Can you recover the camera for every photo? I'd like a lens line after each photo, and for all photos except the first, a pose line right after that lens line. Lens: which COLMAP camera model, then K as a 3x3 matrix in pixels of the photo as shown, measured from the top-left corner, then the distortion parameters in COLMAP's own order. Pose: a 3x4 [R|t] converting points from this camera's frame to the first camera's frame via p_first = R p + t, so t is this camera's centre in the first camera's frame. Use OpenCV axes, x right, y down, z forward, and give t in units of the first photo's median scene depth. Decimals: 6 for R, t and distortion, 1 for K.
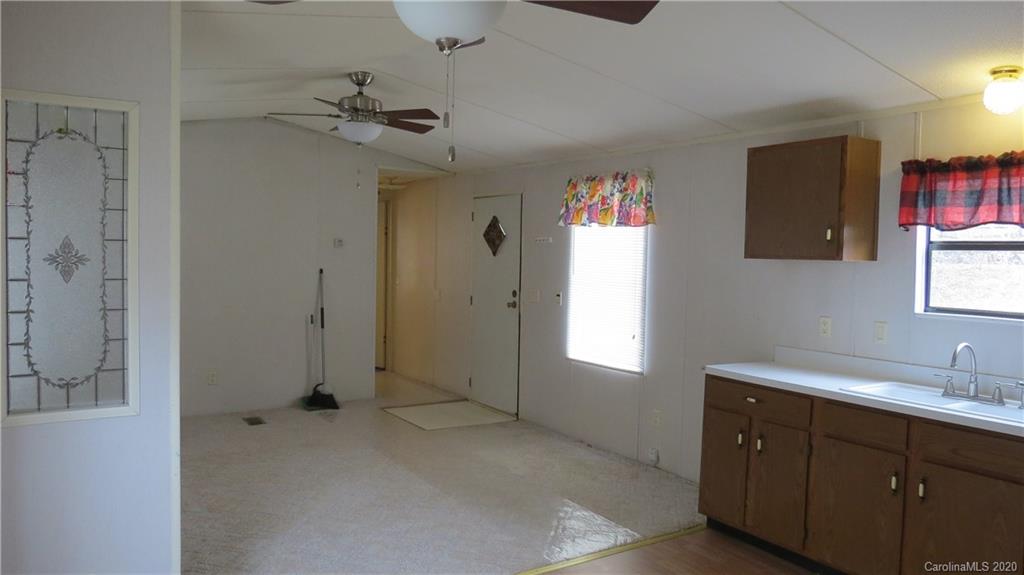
lens RADIAL K [[731.0, 0, 513.0], [0, 731.0, 283.9], [0, 0, 1]] dist [-0.031946, -0.002083]
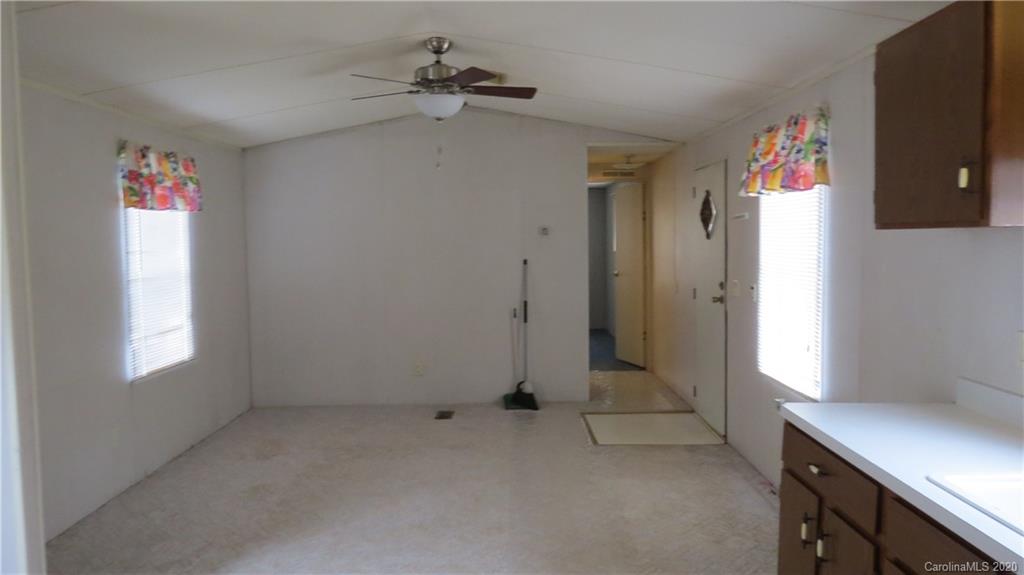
lens RADIAL K [[731.0, 0, 511.0], [0, 731.0, 287.2], [0, 0, 1]] dist [-0.031946, -0.002083]
pose [[0.833503, 0.000686, -0.552515, 0.282591], [0.009709, 0.999827, 0.015888, 0.000038], [0.552430, -0.018607, 0.833352, 0.238711]]
